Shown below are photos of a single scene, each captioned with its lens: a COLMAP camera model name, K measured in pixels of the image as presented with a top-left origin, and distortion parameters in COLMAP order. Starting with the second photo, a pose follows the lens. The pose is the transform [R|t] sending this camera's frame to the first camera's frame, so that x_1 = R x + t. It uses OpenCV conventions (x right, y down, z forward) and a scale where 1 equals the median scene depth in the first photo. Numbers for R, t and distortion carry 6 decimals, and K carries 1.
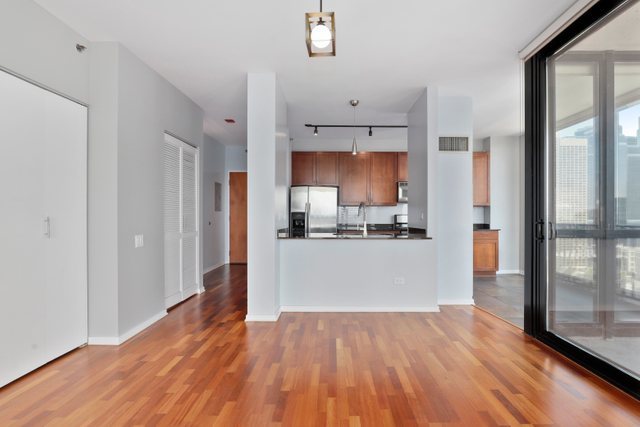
lens RADIAL K [[298.3, 0, 334.0], [0, 298.3, 215.0], [0, 0, 1]] dist [-0.011269, 0.001279]
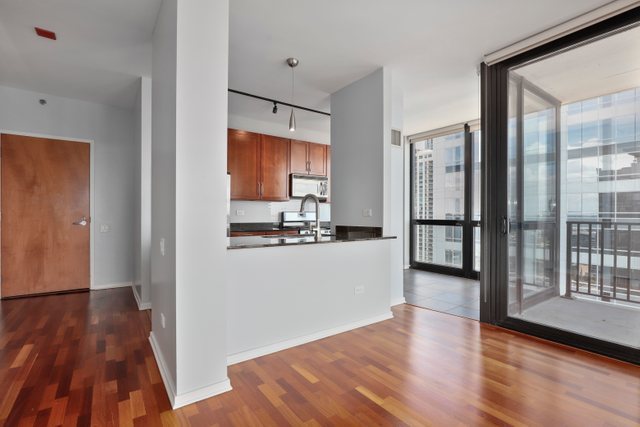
lens RADIAL K [[298.3, 0, 323.3], [0, 298.3, 216.9], [0, 0, 1]] dist [-0.011269, 0.001279]
pose [[0.809448, -0.005361, 0.587167, -0.355414], [-0.002476, 0.999918, 0.012543, 0.005962], [-0.587186, -0.011607, 0.809369, 0.382387]]
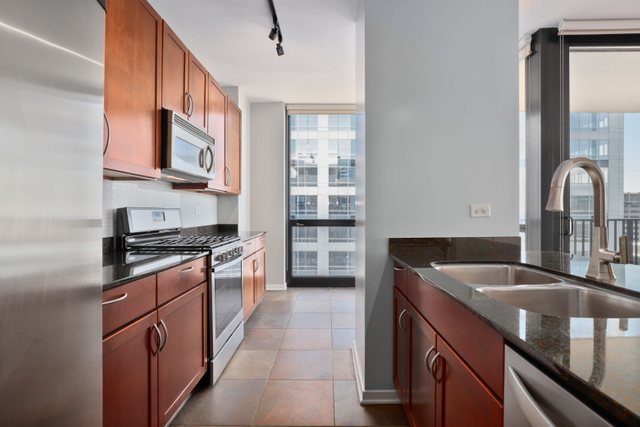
lens RADIAL K [[298.3, 0, 328.7], [0, 298.3, 213.8], [0, 0, 1]] dist [-0.011269, 0.001279]
pose [[-0.005120, -0.006492, 0.999966, -0.185750], [0.002390, 0.999976, 0.006504, 0.007910], [-0.999984, 0.002423, -0.005105, 1.334581]]
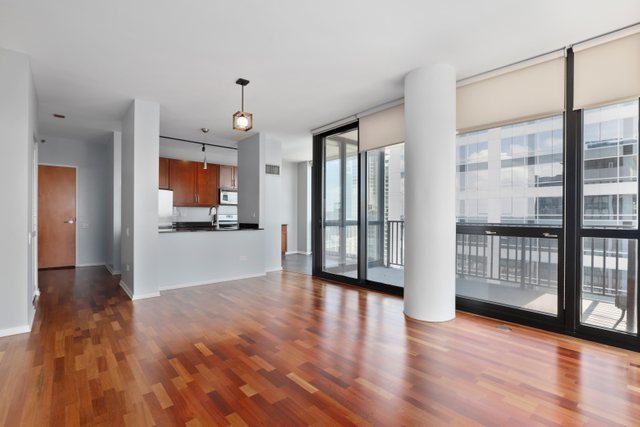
lens RADIAL K [[298.3, 0, 325.3], [0, 298.3, 218.7], [0, 0, 1]] dist [-0.011269, 0.001279]
pose [[0.750661, -0.005194, 0.660667, -0.464276], [-0.004771, 0.999900, 0.013282, -0.001130], [-0.660671, -0.013122, 0.750561, -0.409323]]
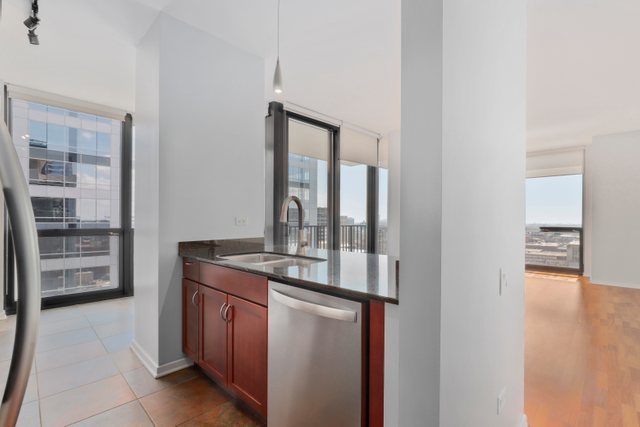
lens RADIAL K [[298.3, 0, 317.7], [0, 298.3, 217.8], [0, 0, 1]] dist [-0.011269, 0.001279]
pose [[-0.709636, 0.002573, 0.704564, -0.365653], [-0.002830, 0.999975, -0.006501, 0.002888], [-0.704563, -0.006607, -0.709611, 1.486507]]
